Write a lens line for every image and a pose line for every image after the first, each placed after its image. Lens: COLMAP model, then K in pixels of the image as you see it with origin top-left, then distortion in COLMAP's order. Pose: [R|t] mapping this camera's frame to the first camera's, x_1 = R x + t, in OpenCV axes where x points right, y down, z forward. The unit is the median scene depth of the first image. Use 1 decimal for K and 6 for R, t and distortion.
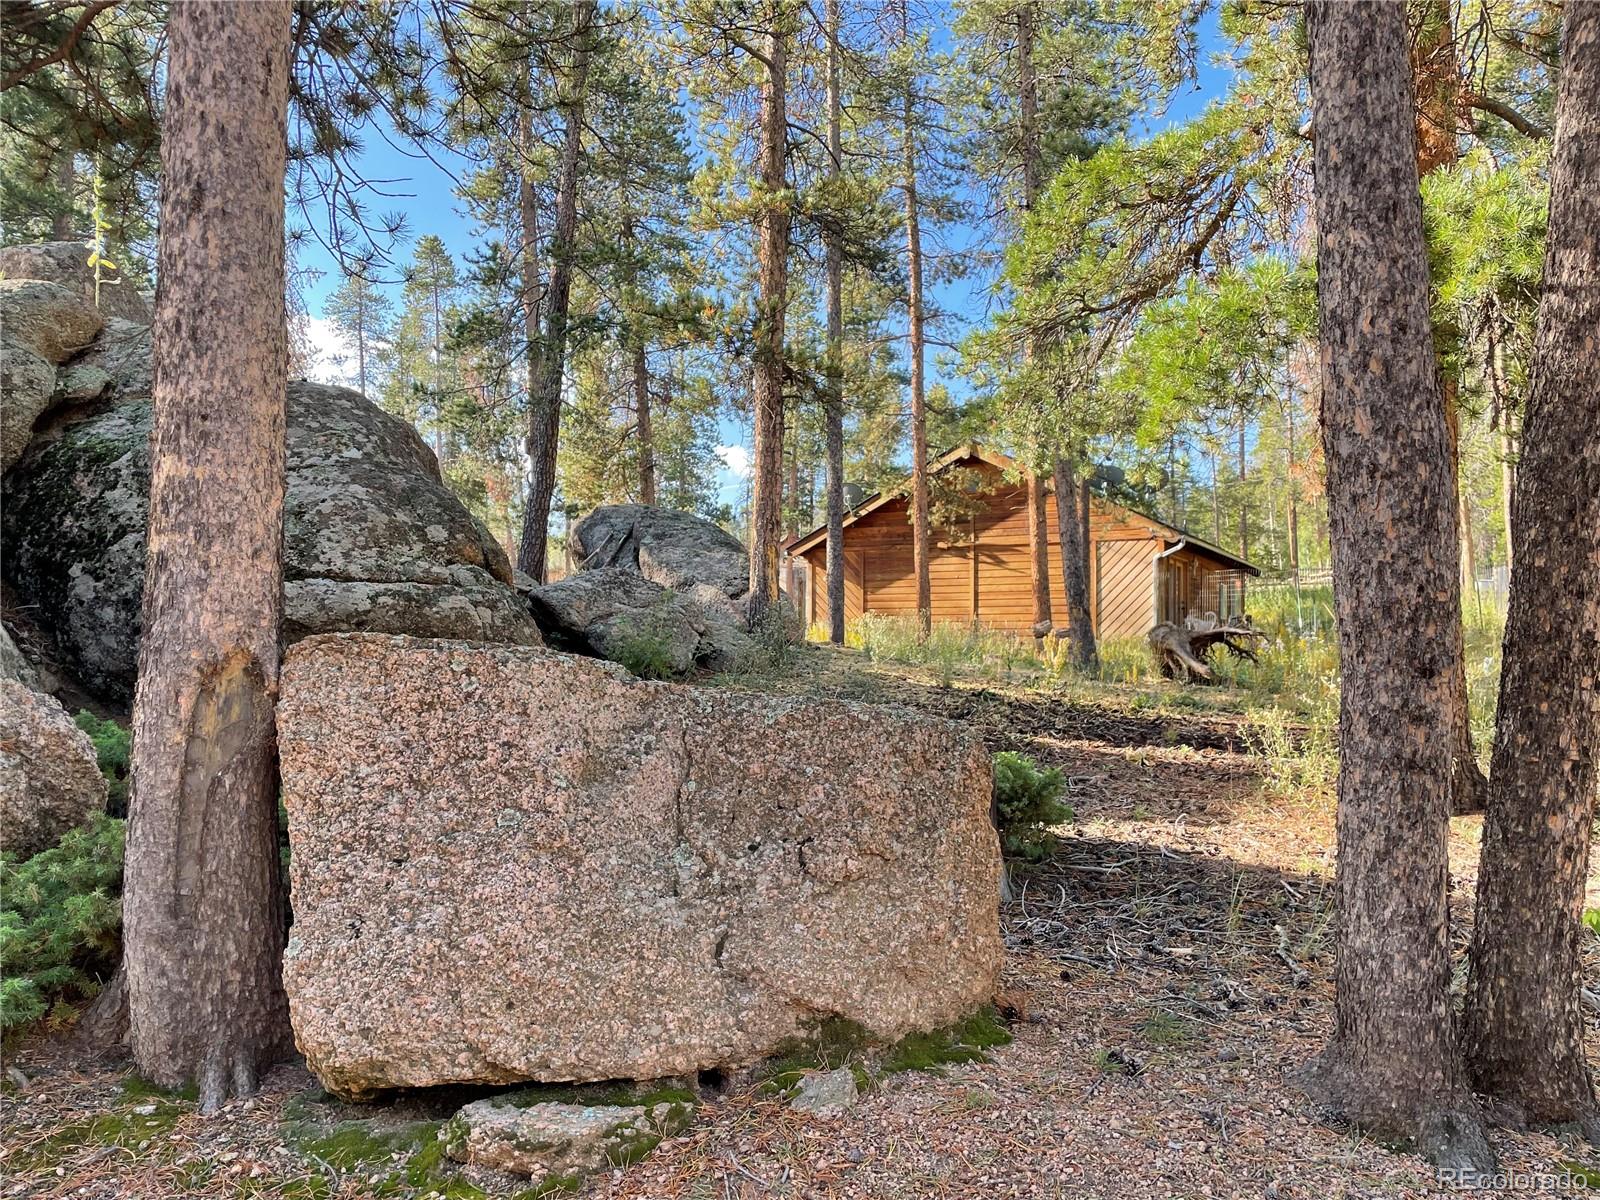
lens RADIAL K [[1227.9, 0, 786.9], [0, 1227.9, 609.0], [0, 0, 1]] dist [0.051524, -0.042001]
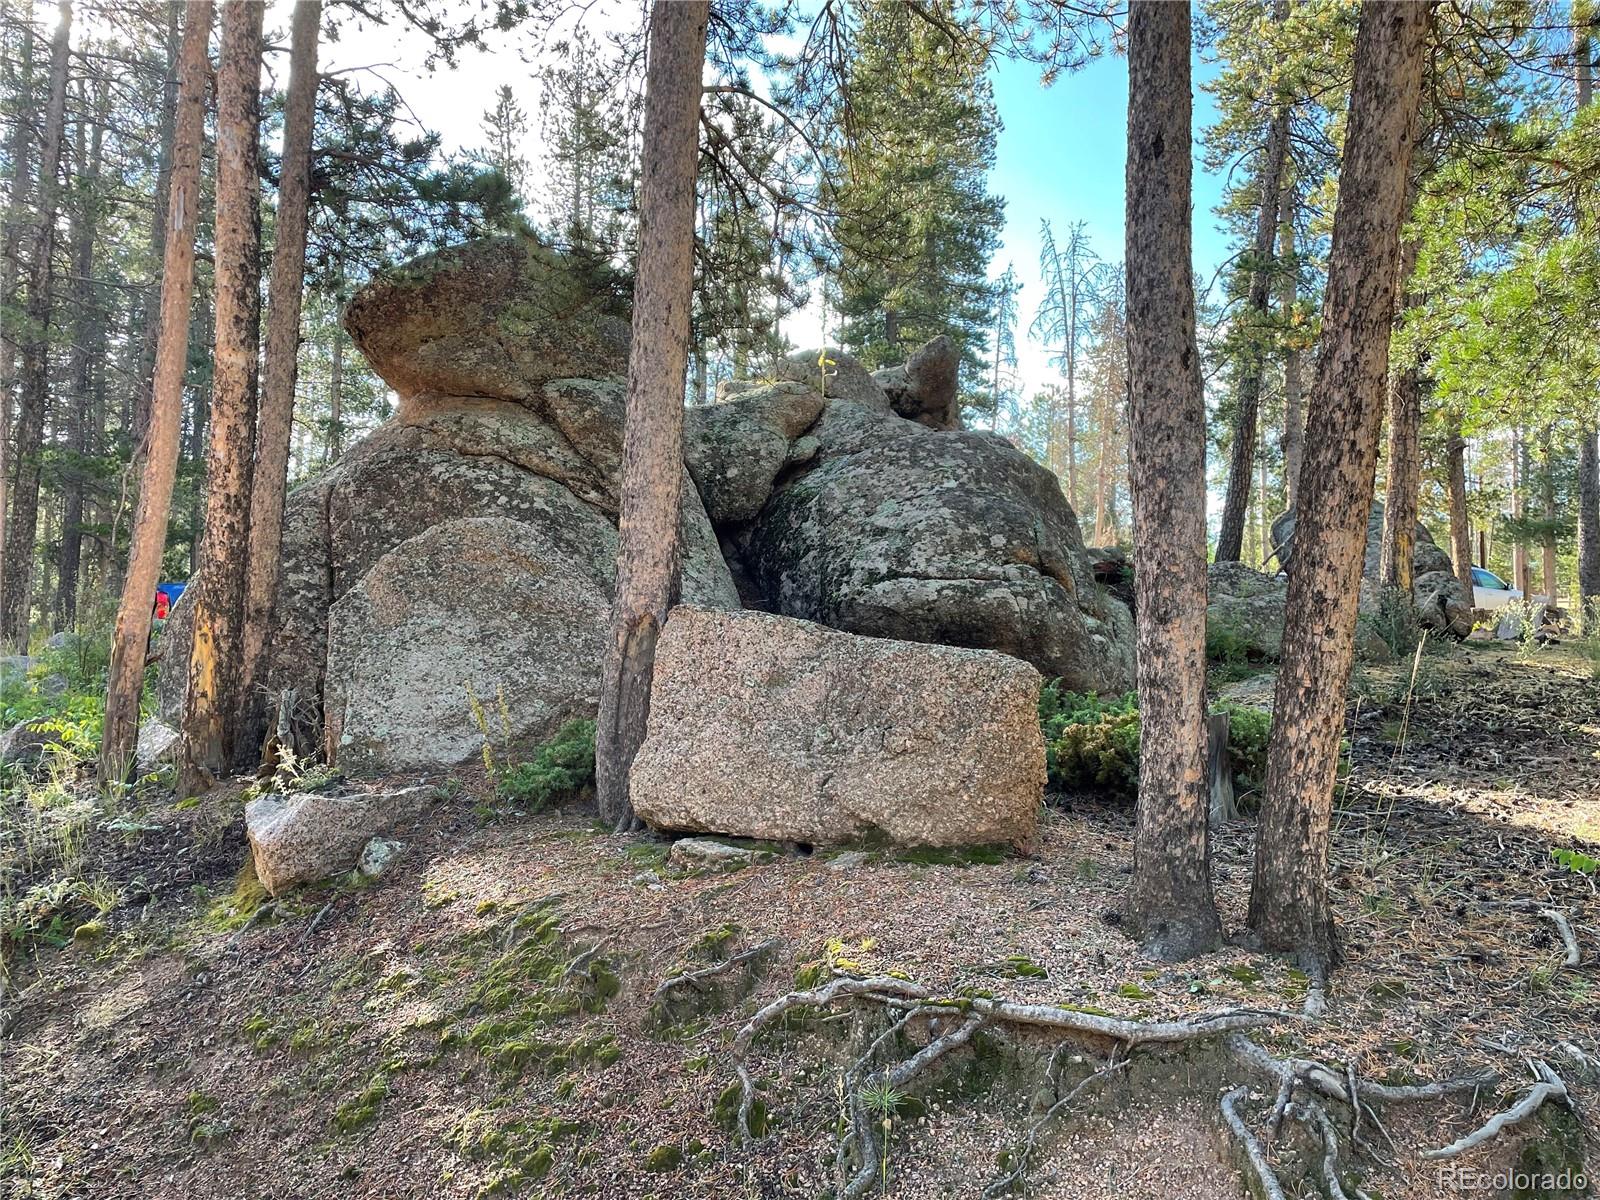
lens RADIAL K [[1227.9, 0, 805.1], [0, 1227.9, 601.6], [0, 0, 1]] dist [0.051524, -0.042001]
pose [[0.774713, -0.012688, -0.632186, 1.021705], [0.008709, 0.999918, -0.009395, 0.035560], [0.632253, 0.001773, 0.774760, -0.366274]]
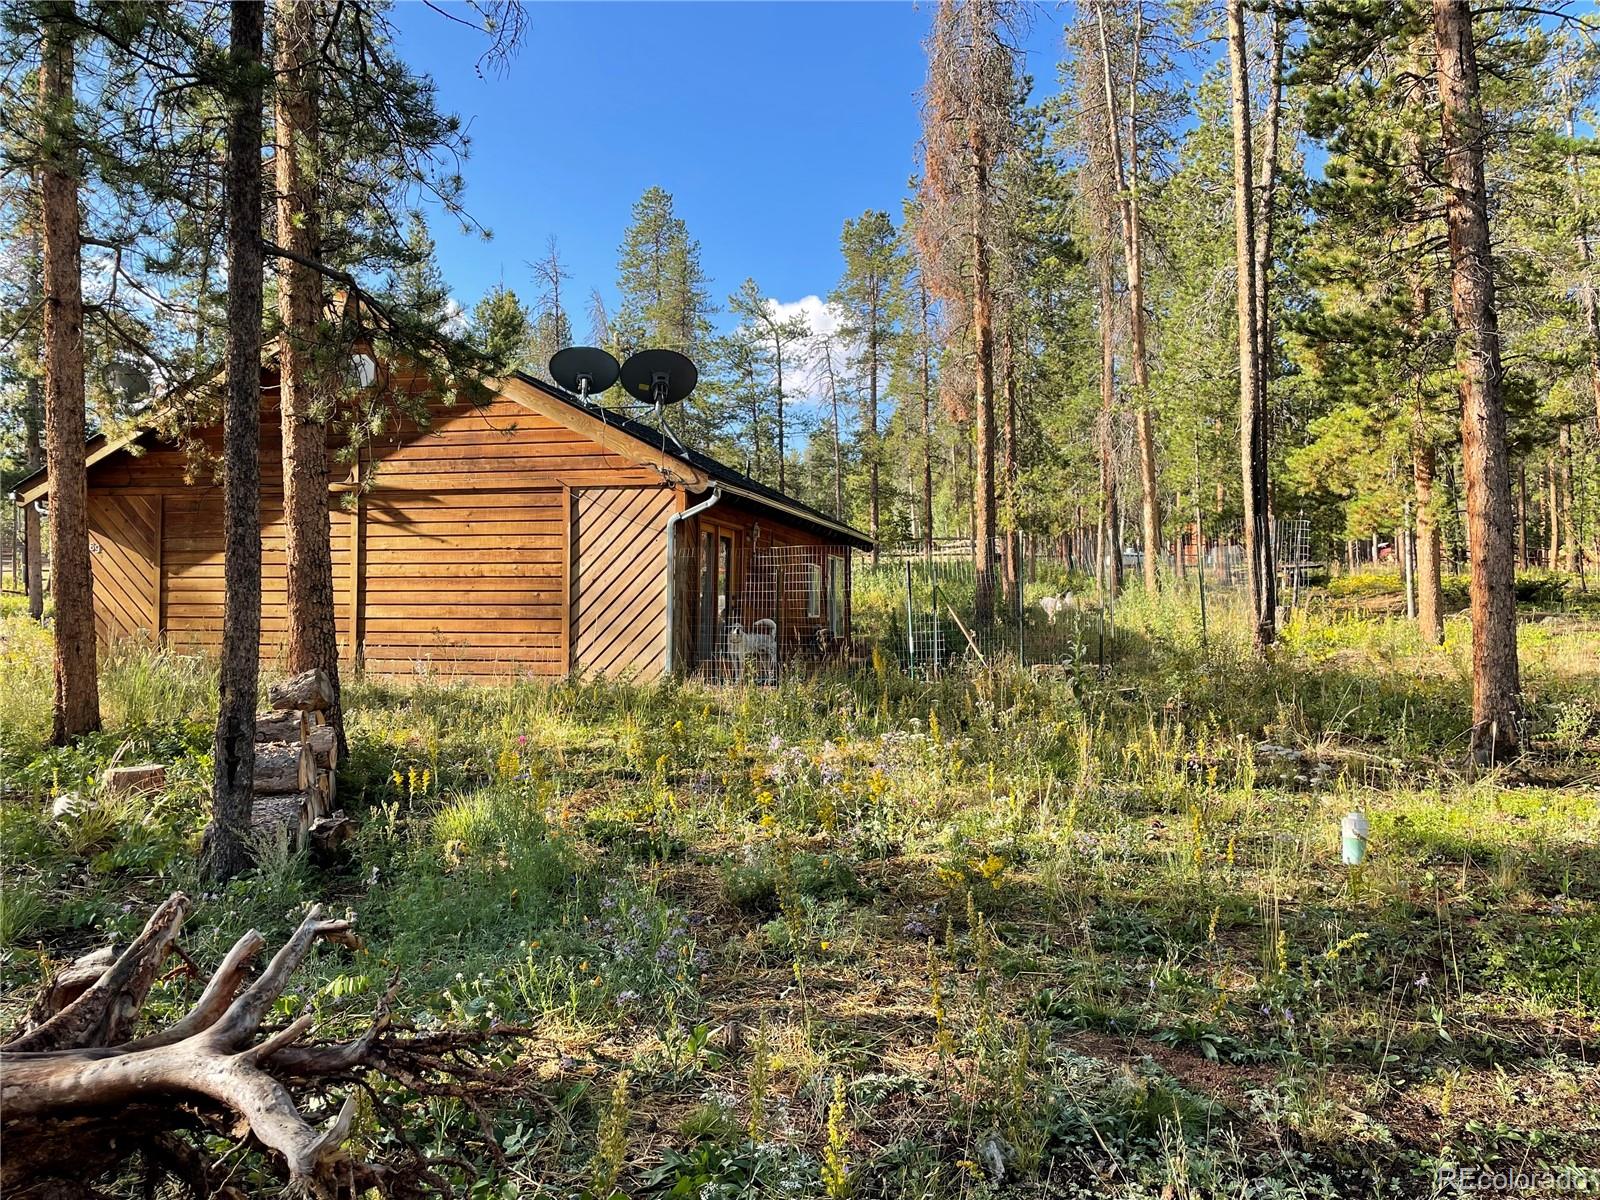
lens RADIAL K [[1227.9, 0, 804.4], [0, 1227.9, 597.9], [0, 0, 1]] dist [0.051524, -0.042001]
pose [[0.960820, 0.004409, 0.277139, 0.178352], [-0.010755, 0.999714, 0.021381, -0.016903], [-0.276966, -0.023524, 0.960592, 0.399946]]
